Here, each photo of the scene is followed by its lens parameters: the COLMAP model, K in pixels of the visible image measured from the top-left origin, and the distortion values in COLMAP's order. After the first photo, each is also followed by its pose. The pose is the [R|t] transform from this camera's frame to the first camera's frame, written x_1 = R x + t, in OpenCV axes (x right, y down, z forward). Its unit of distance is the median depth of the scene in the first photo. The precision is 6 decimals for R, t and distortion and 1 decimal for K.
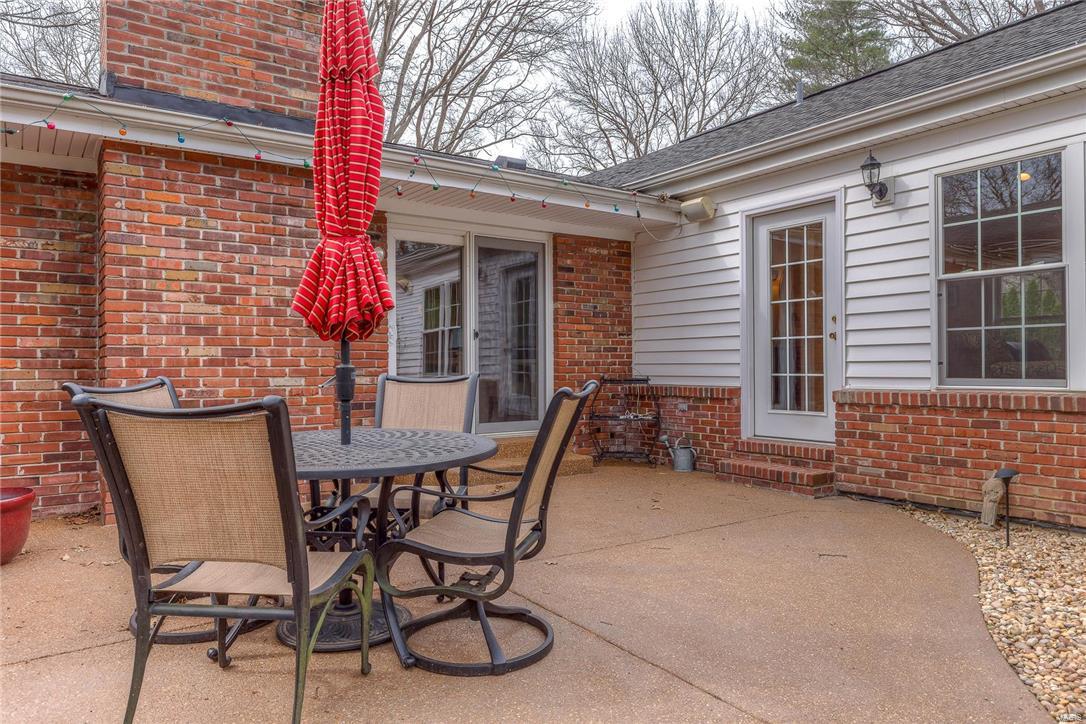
lens RADIAL K [[727.6, 0, 546.0], [0, 727.6, 361.9], [0, 0, 1]] dist [-0.013069, -0.003685]
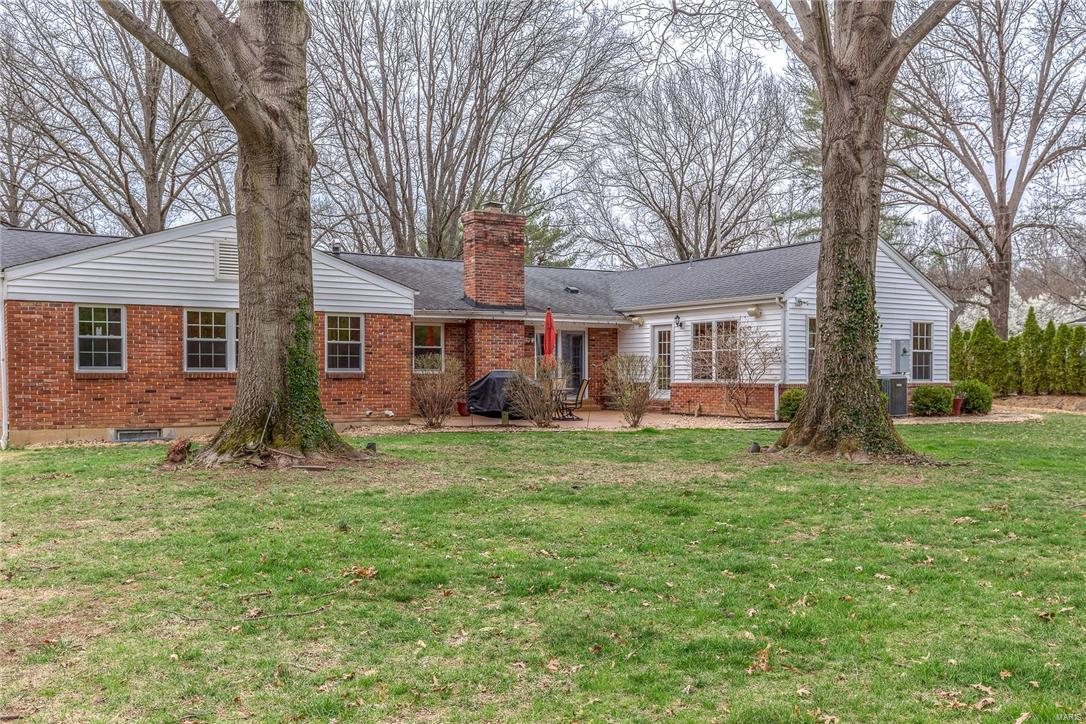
lens RADIAL K [[967.5, 0, 546.2], [0, 967.5, 364.2], [0, 0, 1]] dist [-0.003247, 0.000825]
pose [[0.998533, 0.005787, -0.053829, 0.060914], [-0.006083, 0.999967, -0.005338, -0.016901], [0.053797, 0.005657, 0.998536, -3.220740]]
